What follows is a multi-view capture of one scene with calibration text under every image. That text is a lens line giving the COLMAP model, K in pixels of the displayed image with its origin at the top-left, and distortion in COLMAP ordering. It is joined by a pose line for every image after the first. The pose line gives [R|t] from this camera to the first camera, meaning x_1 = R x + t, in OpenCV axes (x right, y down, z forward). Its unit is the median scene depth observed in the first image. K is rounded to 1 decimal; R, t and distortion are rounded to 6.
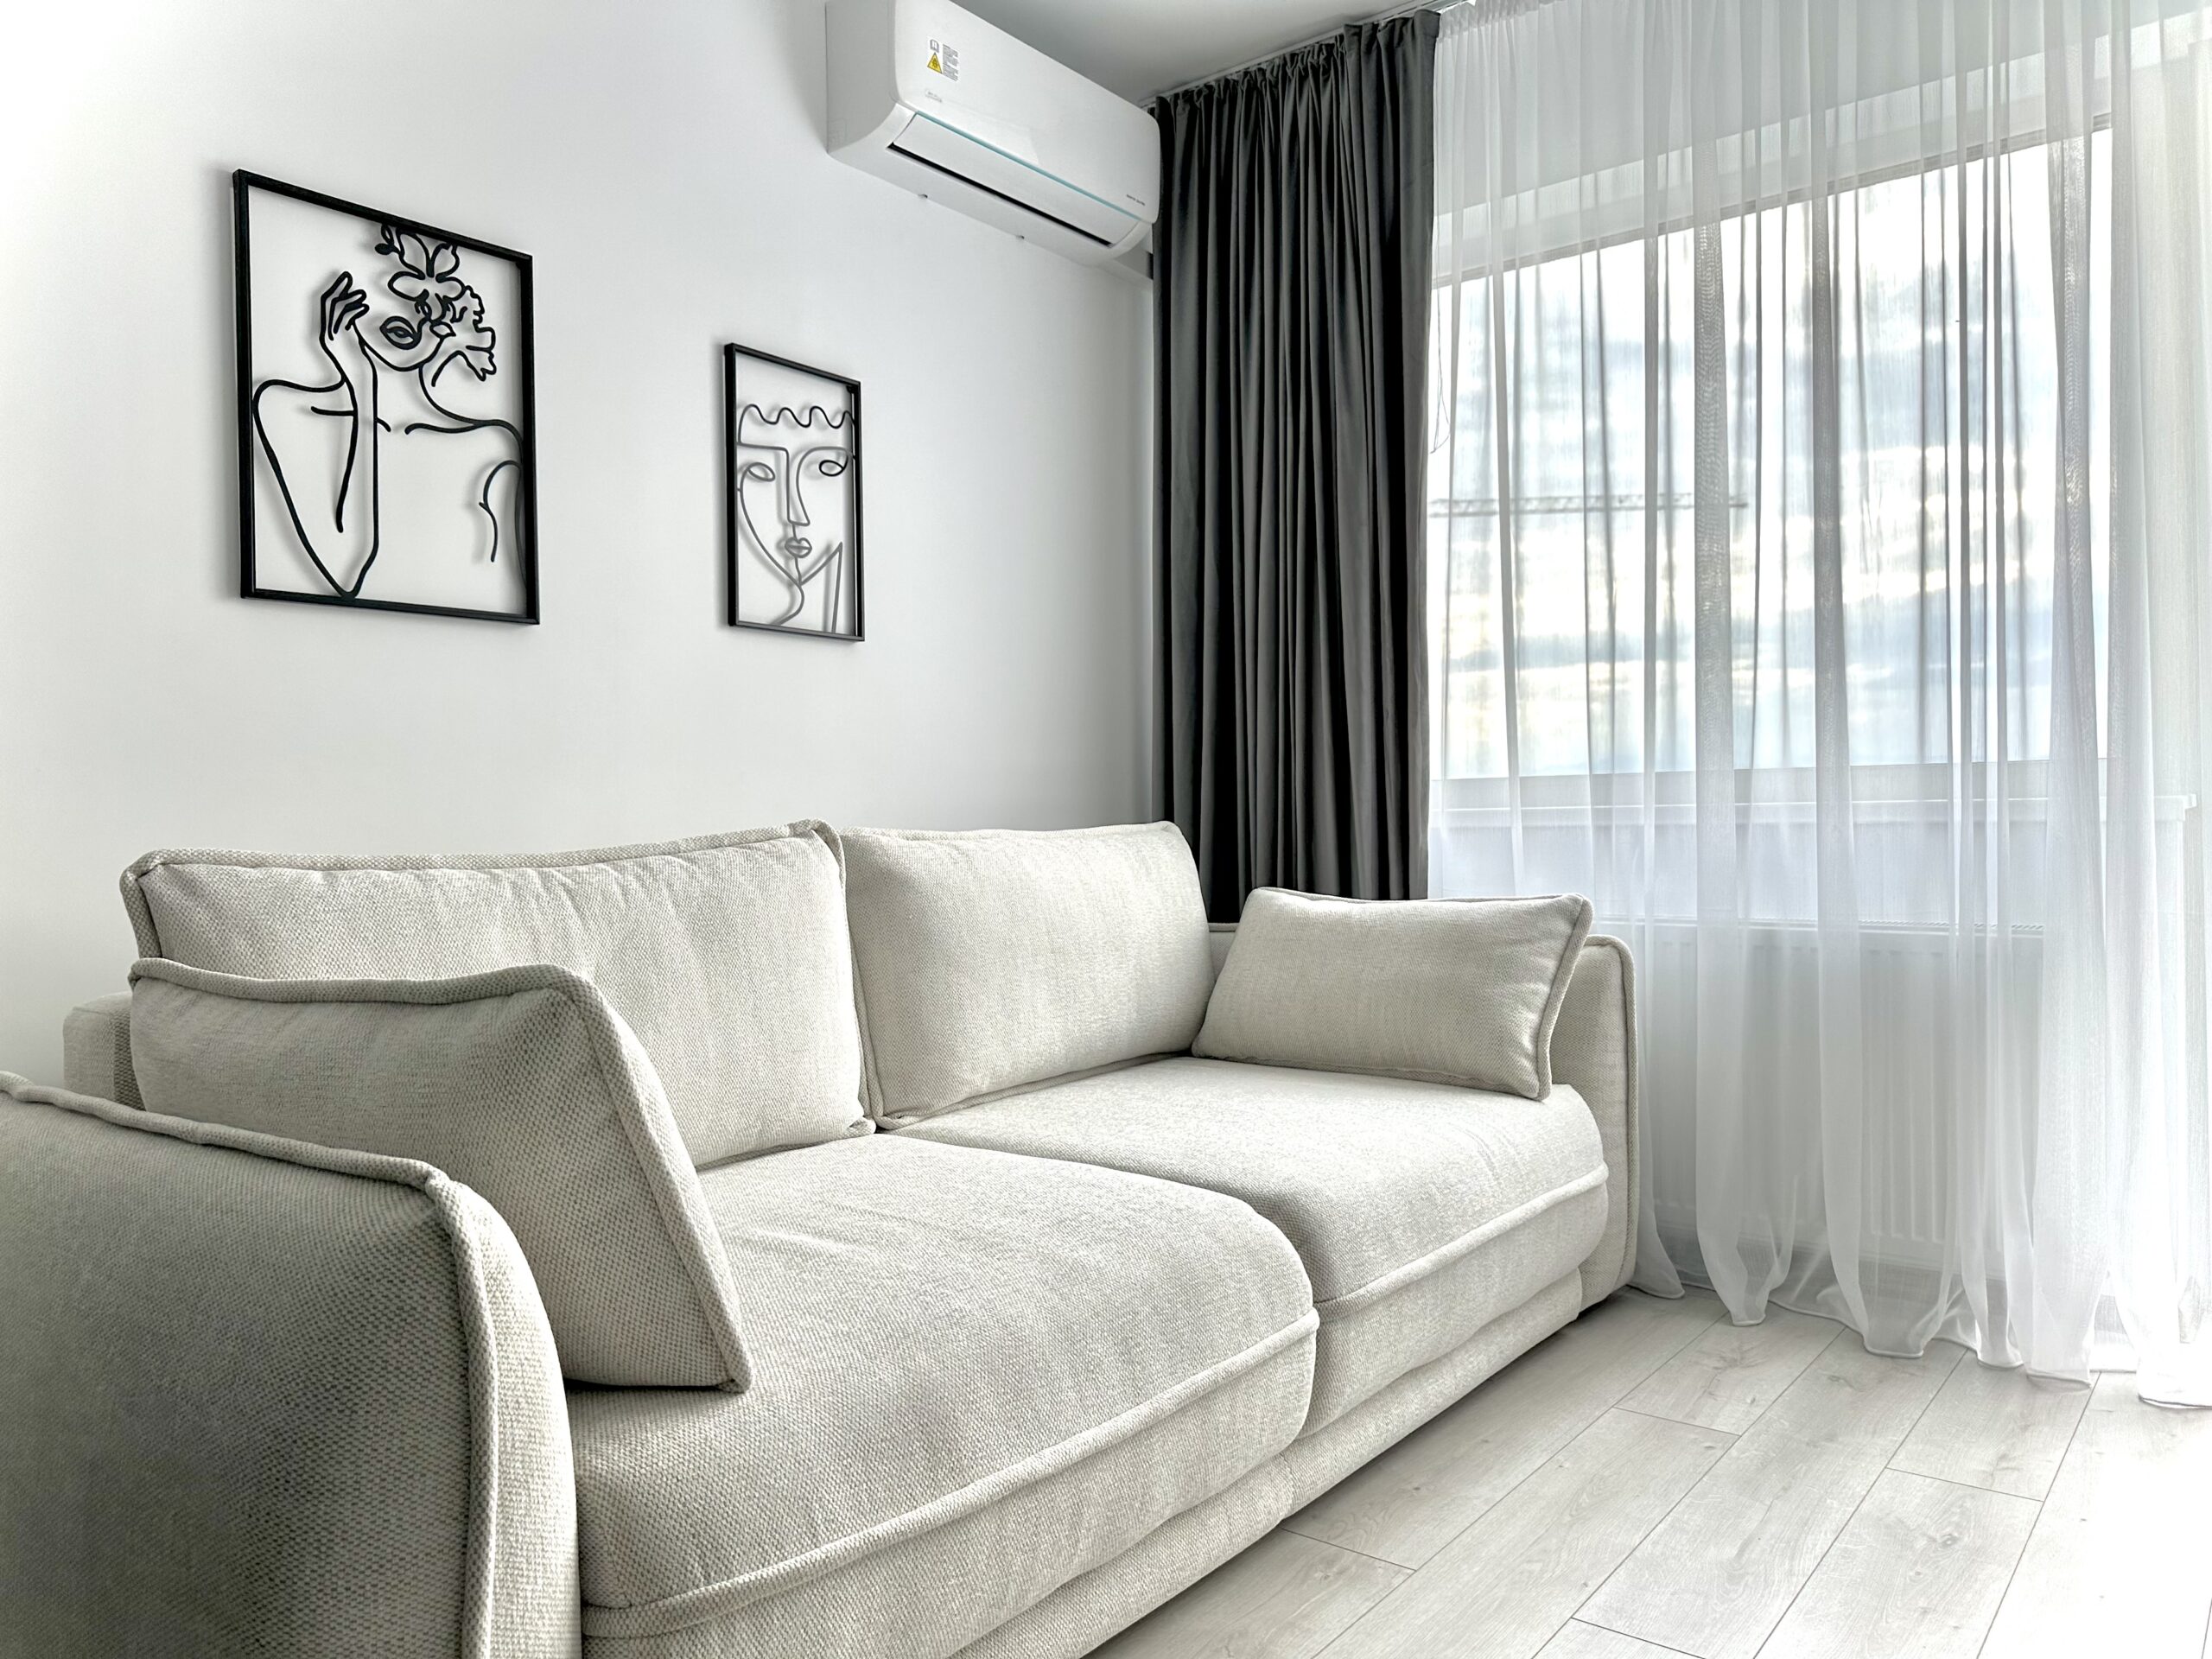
lens RADIAL K [[1555.7, 0, 1106.0], [0, 1555.7, 829.5], [0, 0, 1]] dist [0.057588, -0.081284]
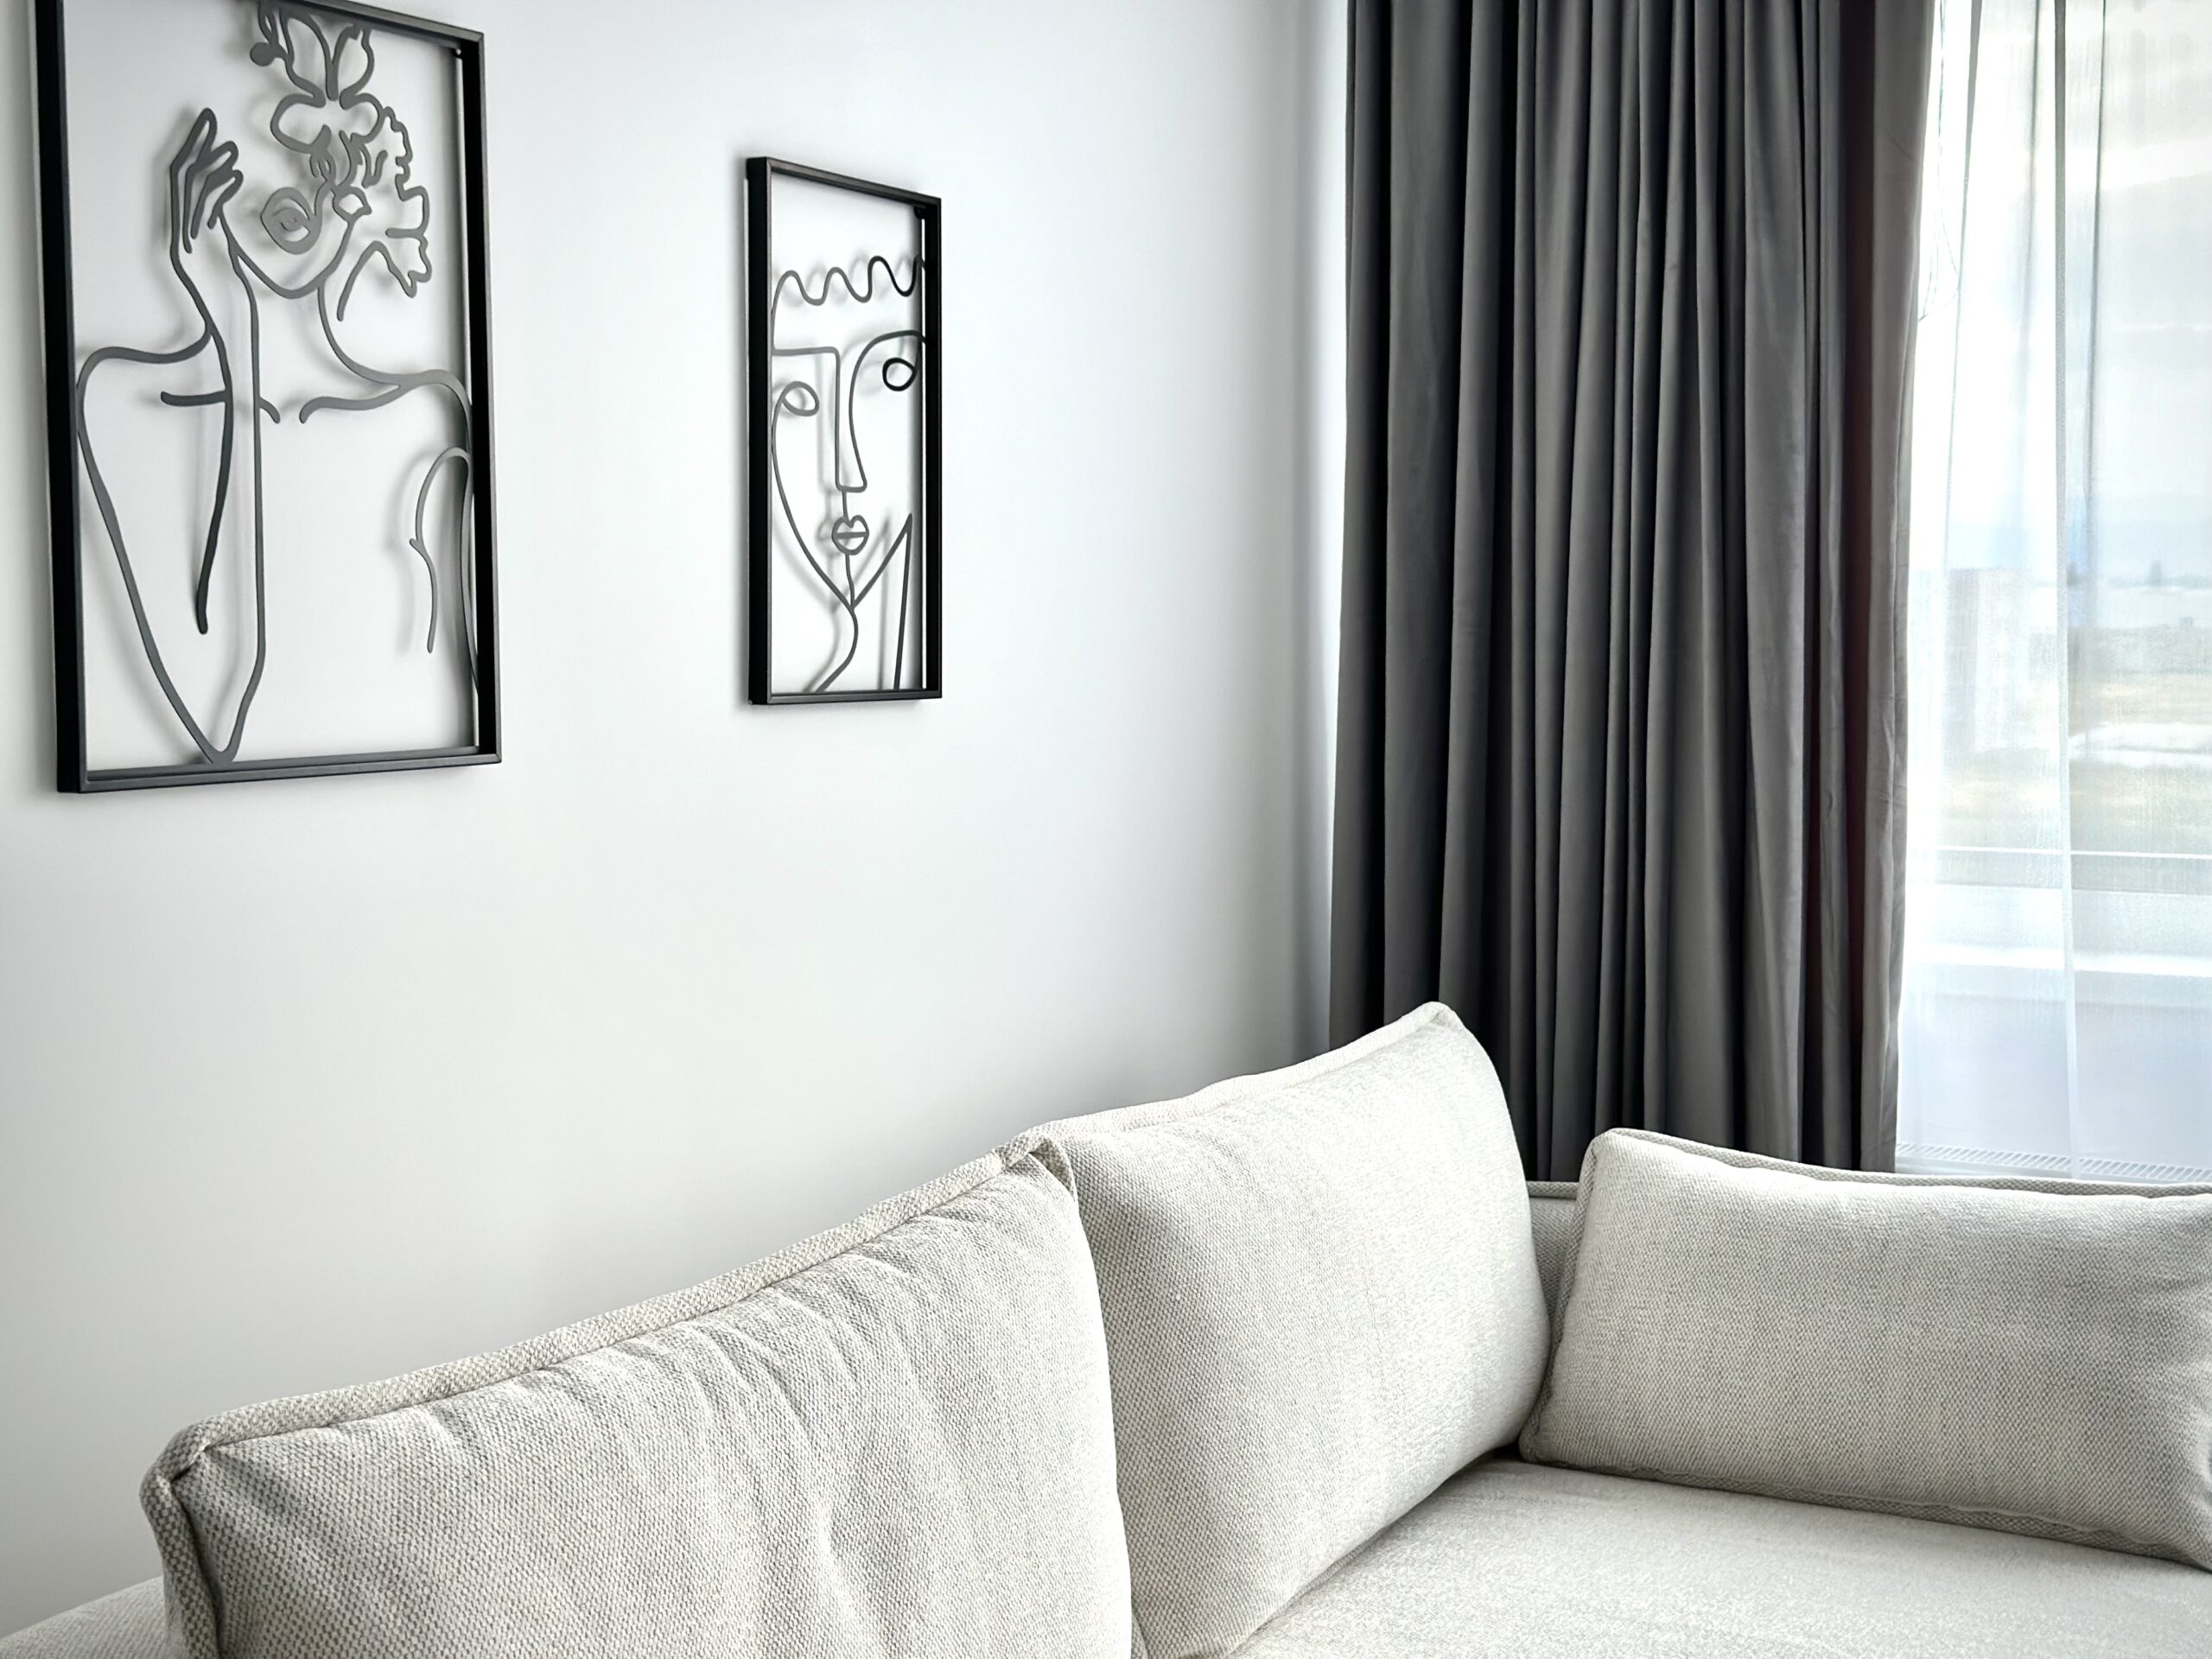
lens RADIAL K [[3106.2, 0, 1106.0], [0, 3106.2, 829.5], [0, 0, 1]] dist [0.131456, 0.006330]
pose [[0.986719, 0.000031, 0.162438, -0.345004], [-0.010011, 0.998111, 0.060621, -0.179985], [-0.162129, -0.061442, 0.984855, -0.045332]]
